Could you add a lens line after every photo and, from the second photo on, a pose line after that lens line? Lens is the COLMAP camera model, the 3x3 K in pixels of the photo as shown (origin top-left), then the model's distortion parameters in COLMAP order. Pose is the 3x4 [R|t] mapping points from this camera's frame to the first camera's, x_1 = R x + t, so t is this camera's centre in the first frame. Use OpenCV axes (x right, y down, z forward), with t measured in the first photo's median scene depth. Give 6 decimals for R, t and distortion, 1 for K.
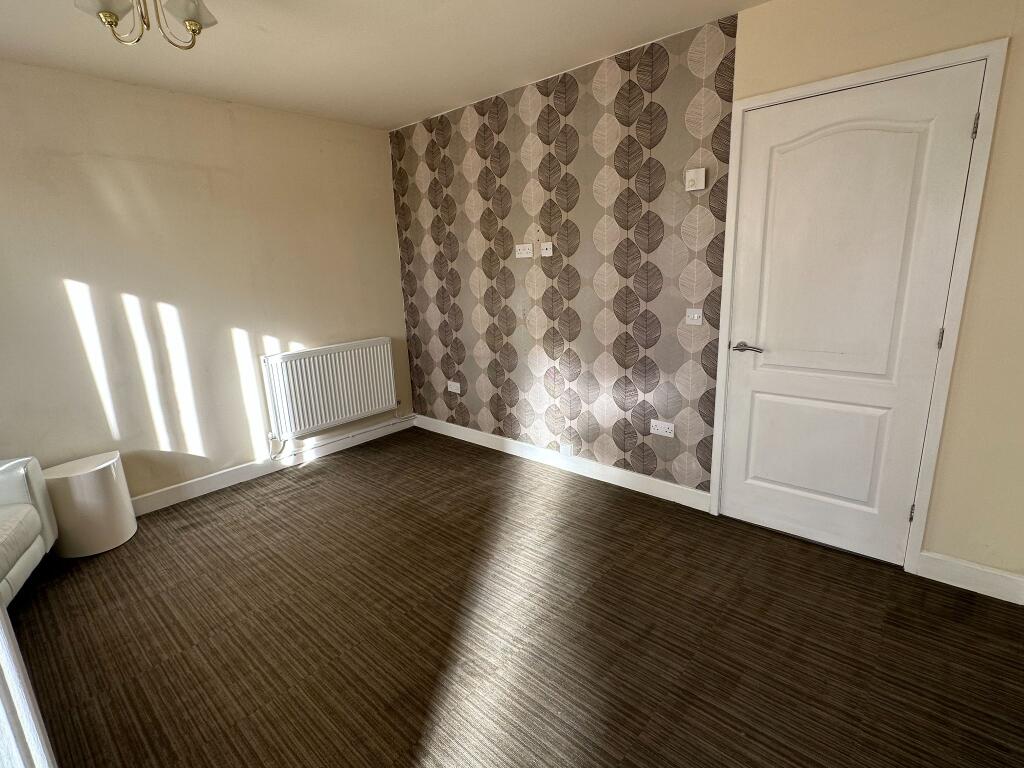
lens RADIAL K [[499.7, 0, 512.0], [0, 499.7, 384.0], [0, 0, 1]] dist [-0.000438, -0.000219]
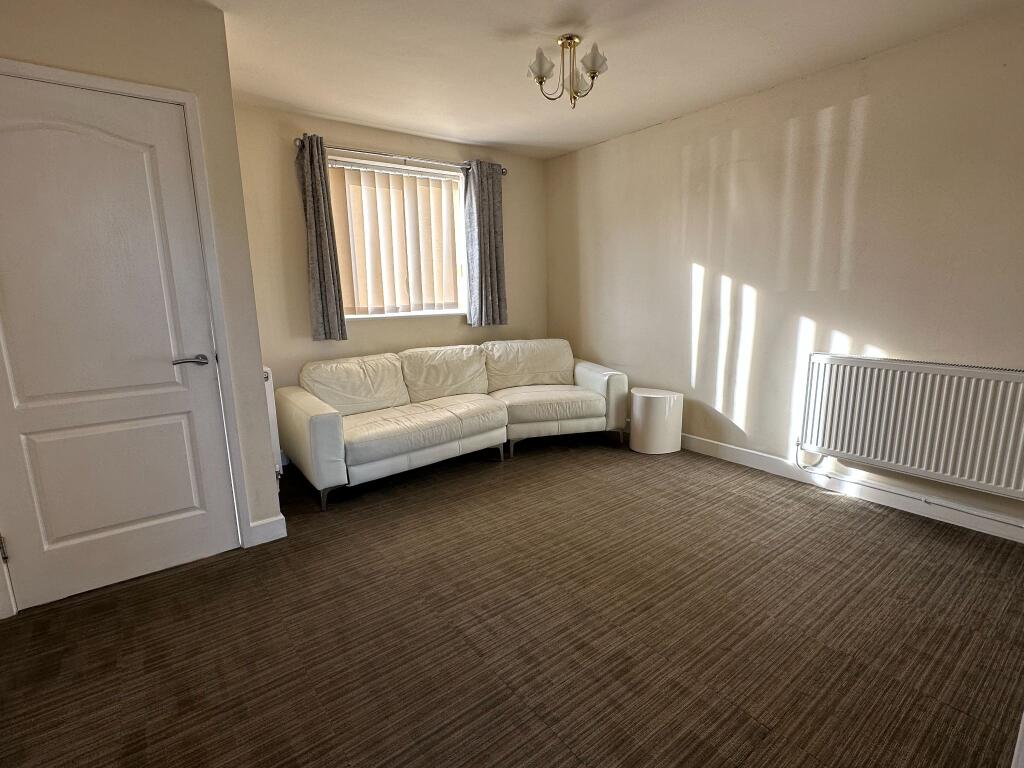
lens RADIAL K [[499.7, 0, 512.0], [0, 499.7, 384.0], [0, 0, 1]] dist [-0.000438, -0.000219]
pose [[-0.190810, 0.231426, -0.953957, 0.469255], [-0.210947, 0.939440, 0.270098, -0.130081], [0.958693, 0.252772, -0.130436, 0.622626]]
